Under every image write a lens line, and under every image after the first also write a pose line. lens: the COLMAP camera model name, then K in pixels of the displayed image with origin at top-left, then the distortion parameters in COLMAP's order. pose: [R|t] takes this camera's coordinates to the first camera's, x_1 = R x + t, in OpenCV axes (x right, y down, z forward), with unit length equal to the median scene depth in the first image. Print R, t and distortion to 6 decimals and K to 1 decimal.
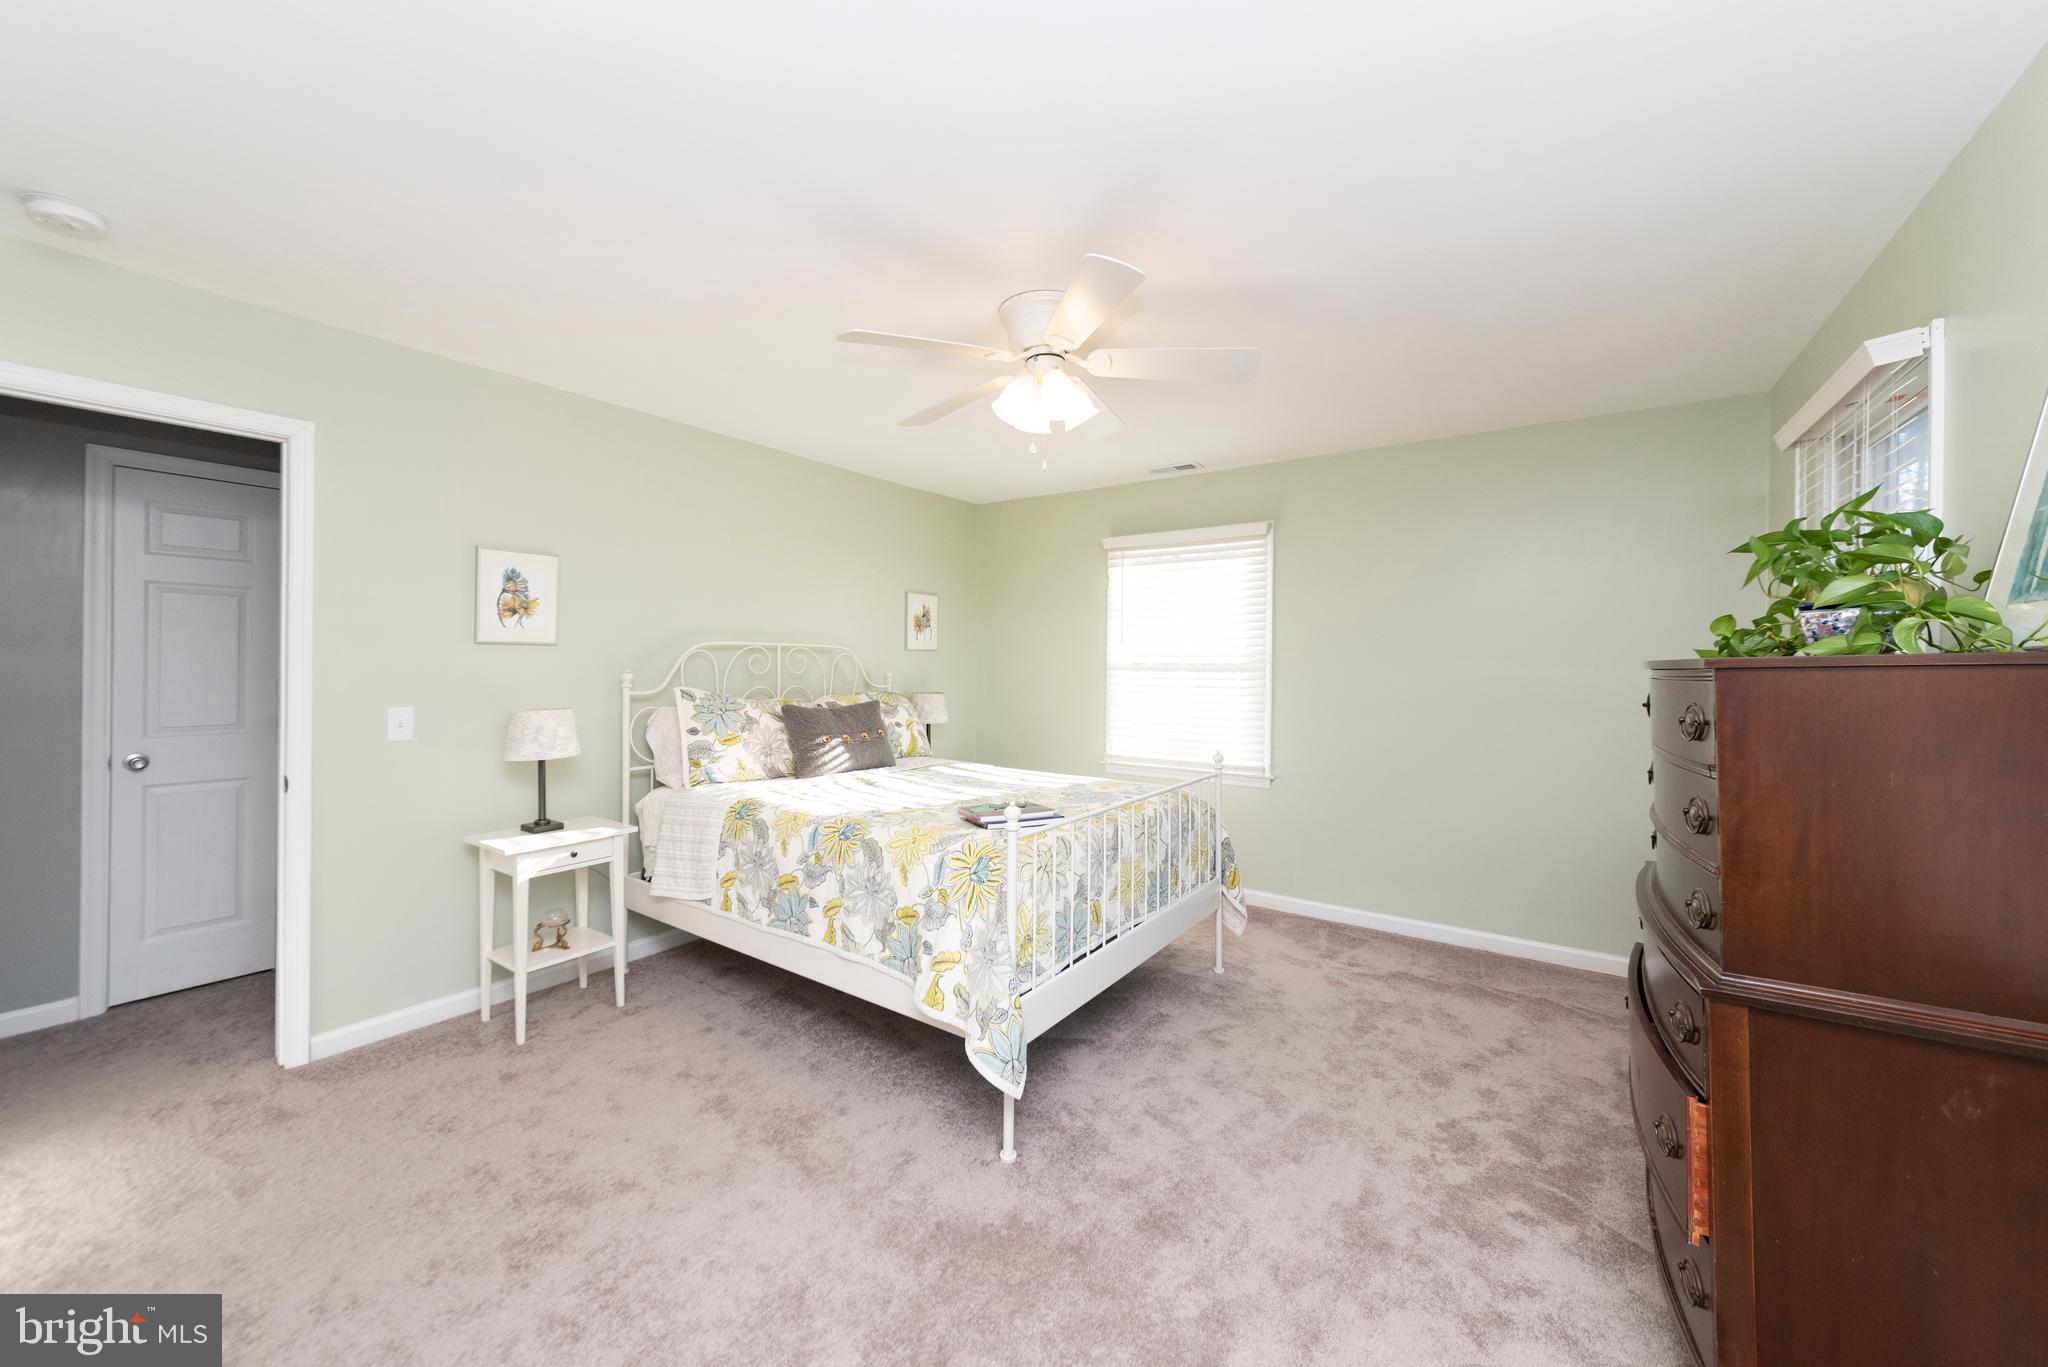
lens RADIAL K [[764.0, 0, 1024.5], [0, 764.0, 657.5], [0, 0, 1]] dist [-0.000353, -0.000045]
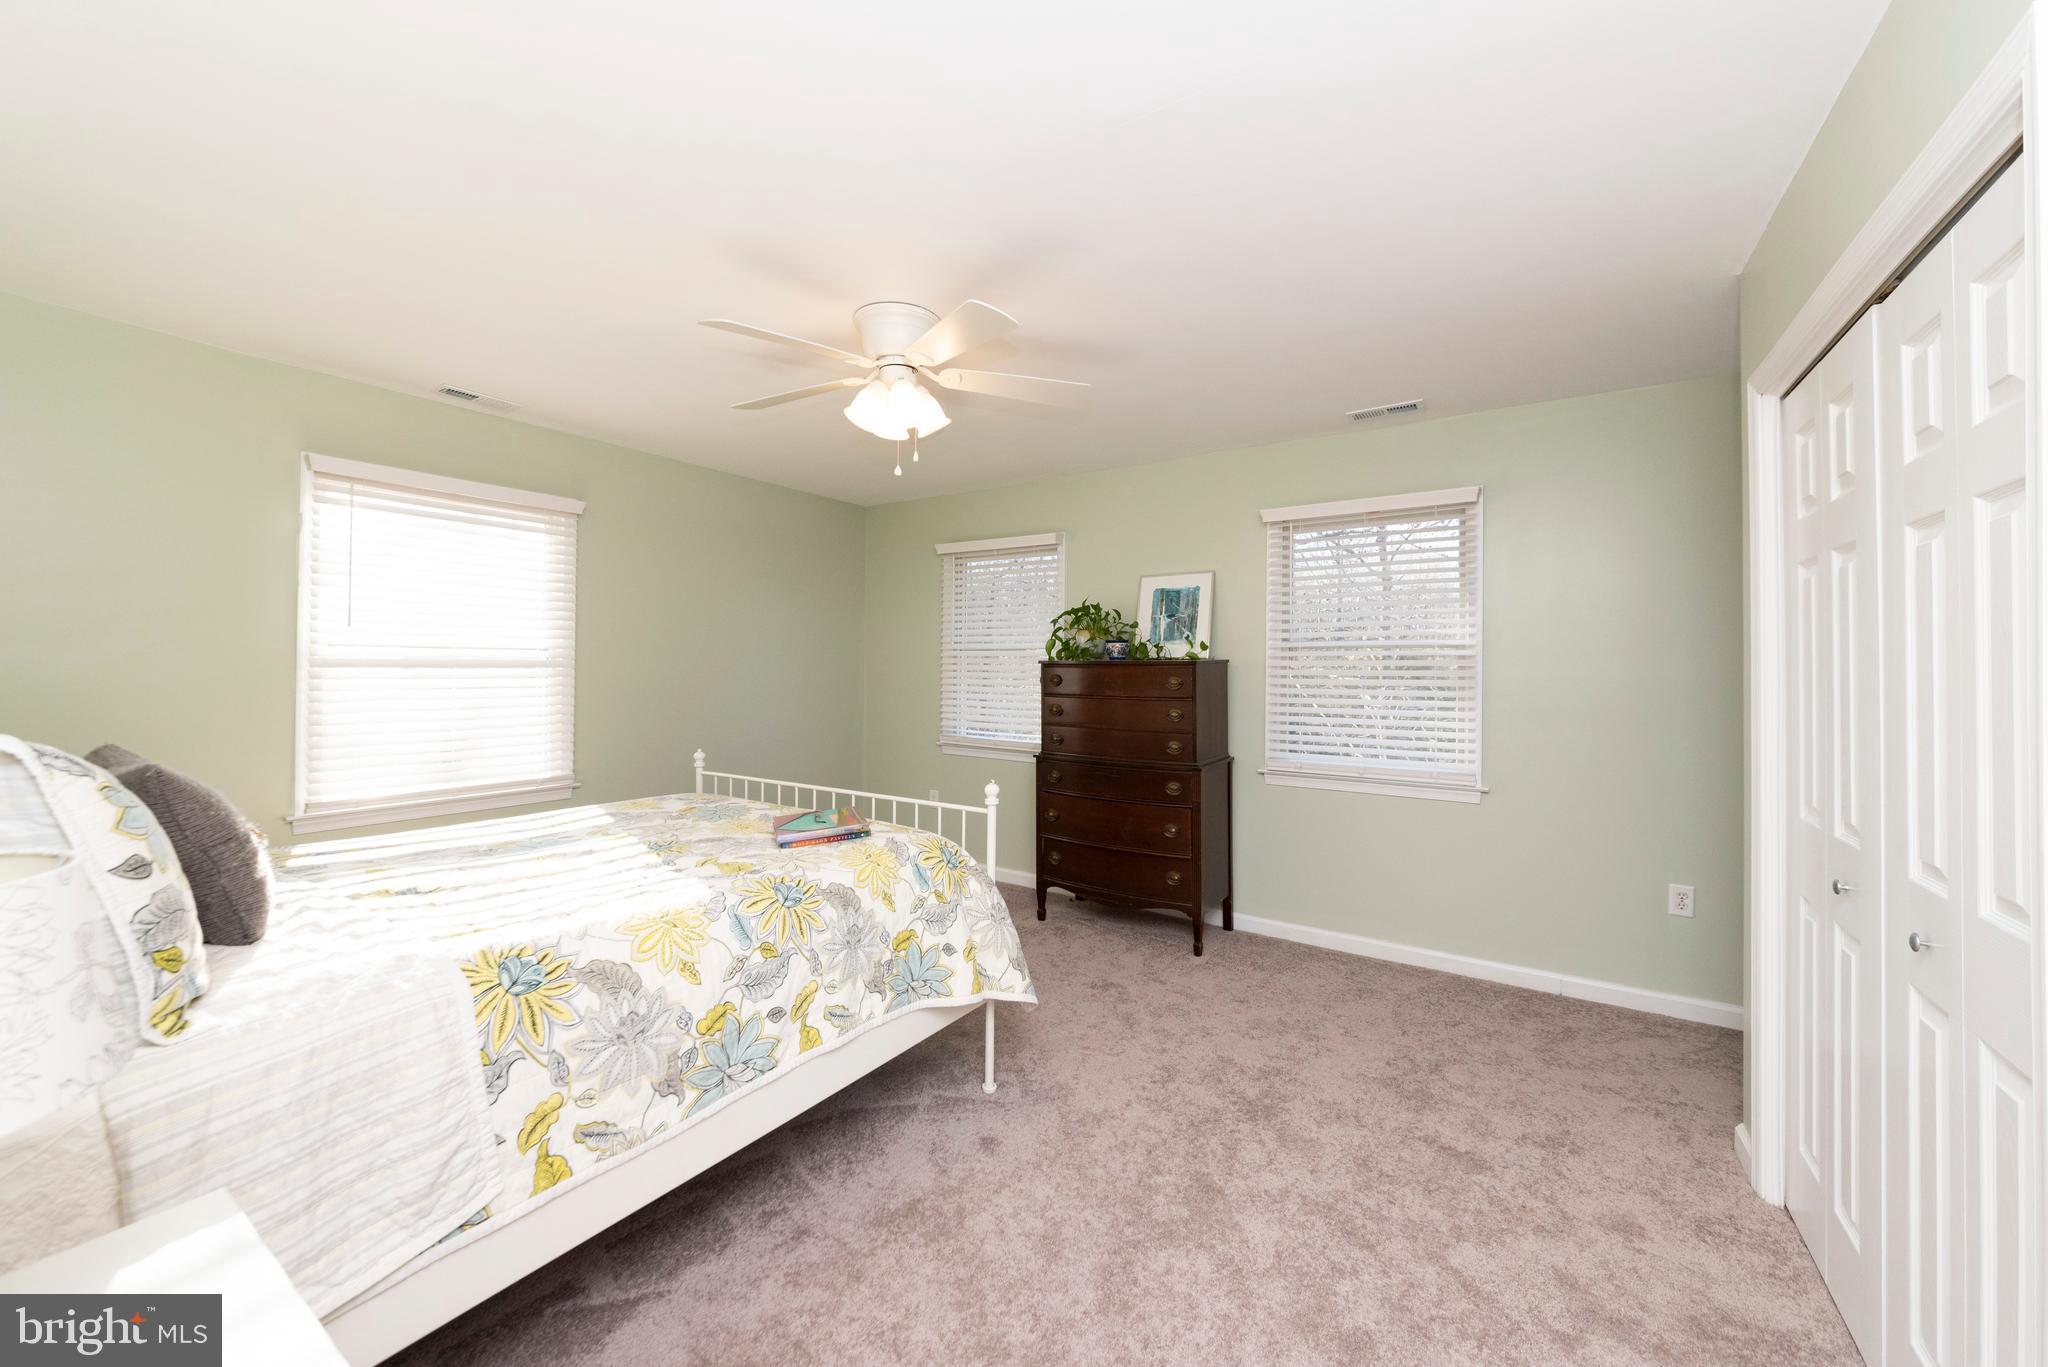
lens RADIAL K [[764.0, 0, 1024.5], [0, 764.0, 657.5], [0, 0, 1]] dist [-0.000353, -0.000045]
pose [[-0.019963, 0.003072, 0.999796, -1.302353], [-0.011187, 0.999932, -0.003296, 0.004939], [-0.999738, -0.011251, -0.019927, 1.078626]]
